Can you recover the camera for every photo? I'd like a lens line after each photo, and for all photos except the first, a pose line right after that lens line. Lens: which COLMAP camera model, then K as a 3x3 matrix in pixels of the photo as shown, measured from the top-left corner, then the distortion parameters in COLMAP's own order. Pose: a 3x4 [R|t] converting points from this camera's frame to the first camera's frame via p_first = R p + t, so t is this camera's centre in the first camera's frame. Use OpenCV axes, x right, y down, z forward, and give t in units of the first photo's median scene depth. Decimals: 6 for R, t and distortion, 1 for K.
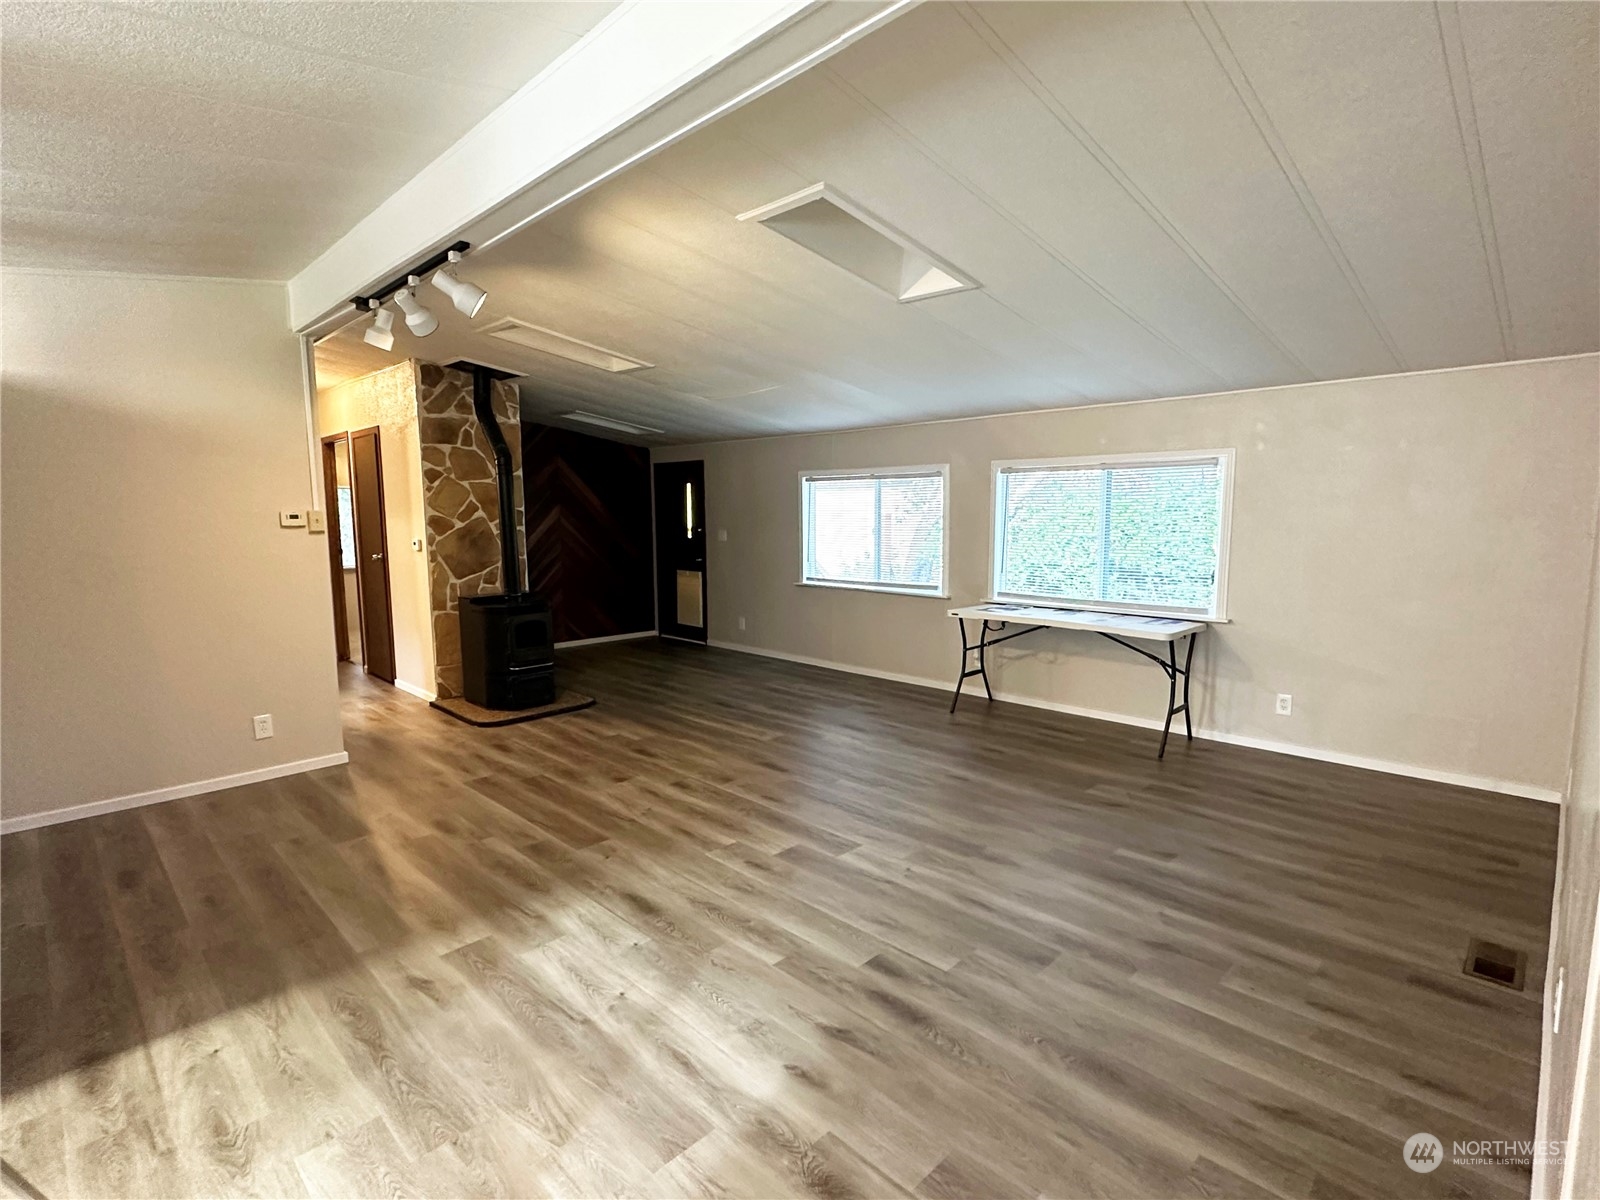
lens RADIAL K [[785.1, 0, 800.0], [0, 785.1, 600.0], [0, 0, 1]] dist [-0.000774, -0.000794]
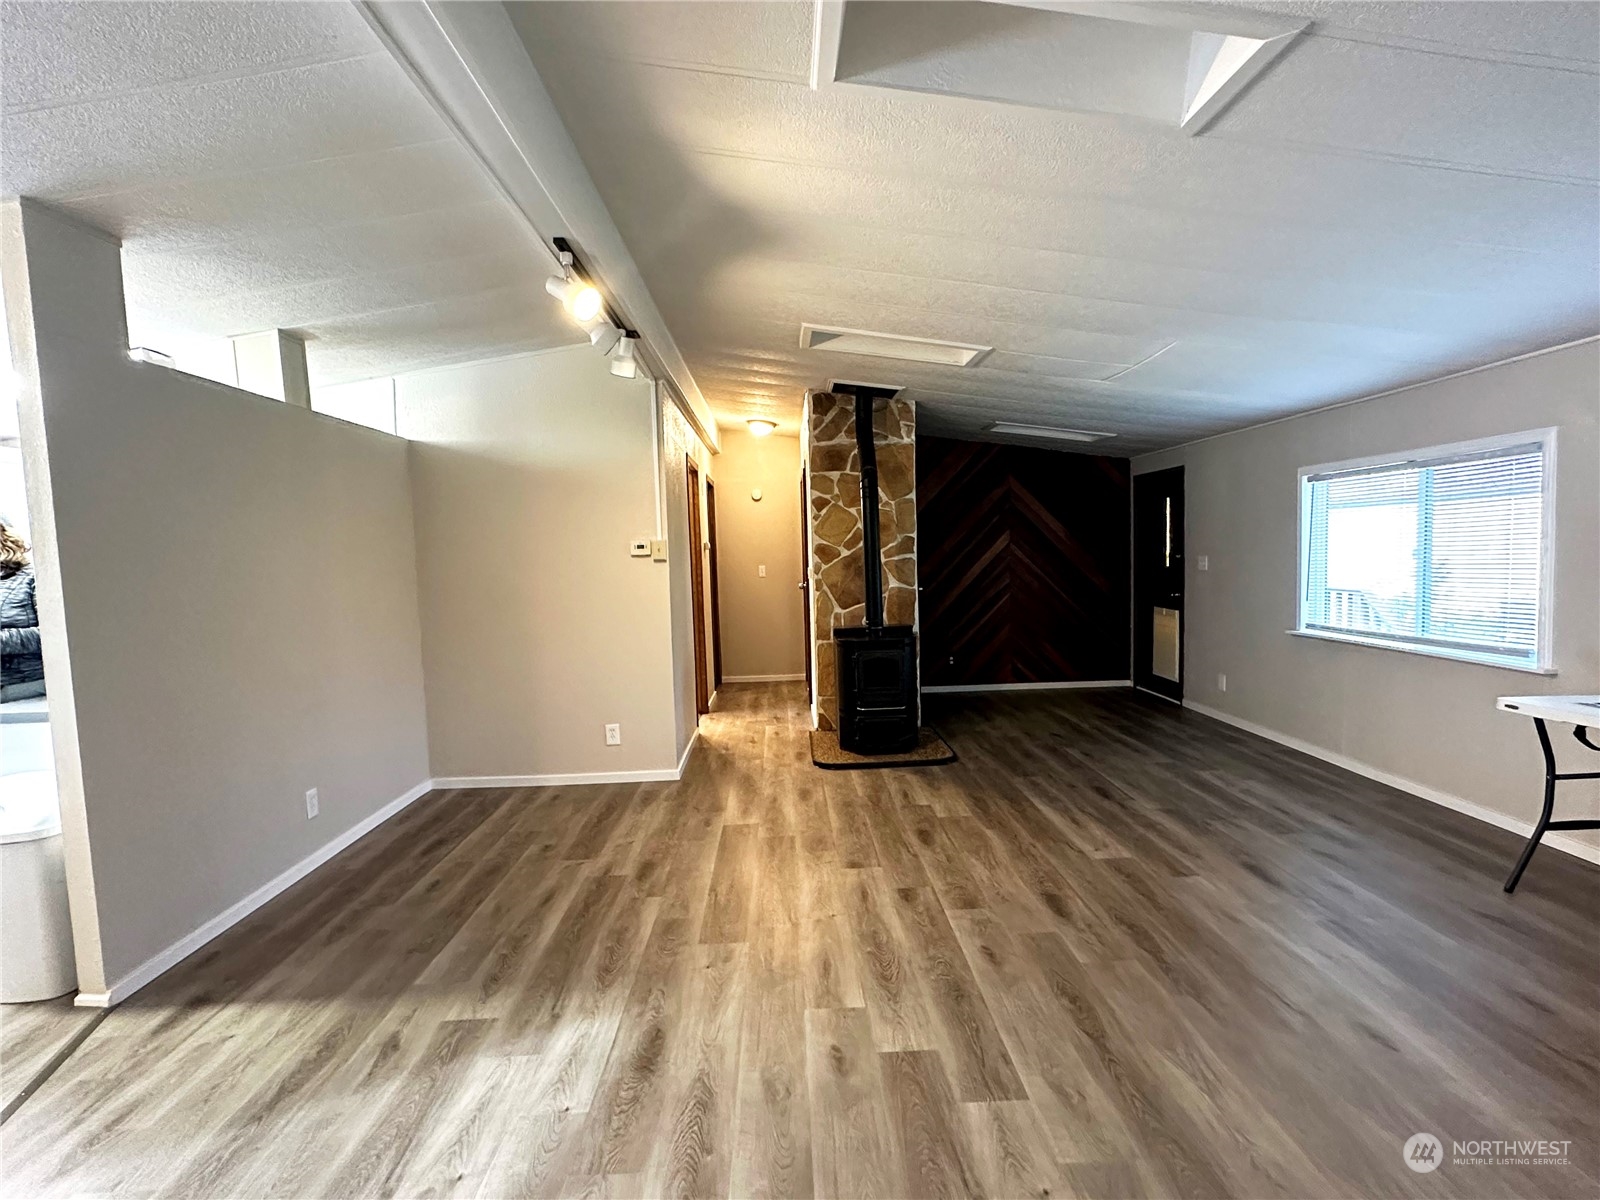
lens RADIAL K [[785.1, 0, 800.0], [0, 785.1, 600.0], [0, 0, 1]] dist [-0.000774, -0.000794]
pose [[0.720785, 0.025374, -0.692694, 0.242915], [-0.053327, 0.998398, -0.018917, -0.019967], [0.691104, 0.050575, 0.720983, 0.323953]]
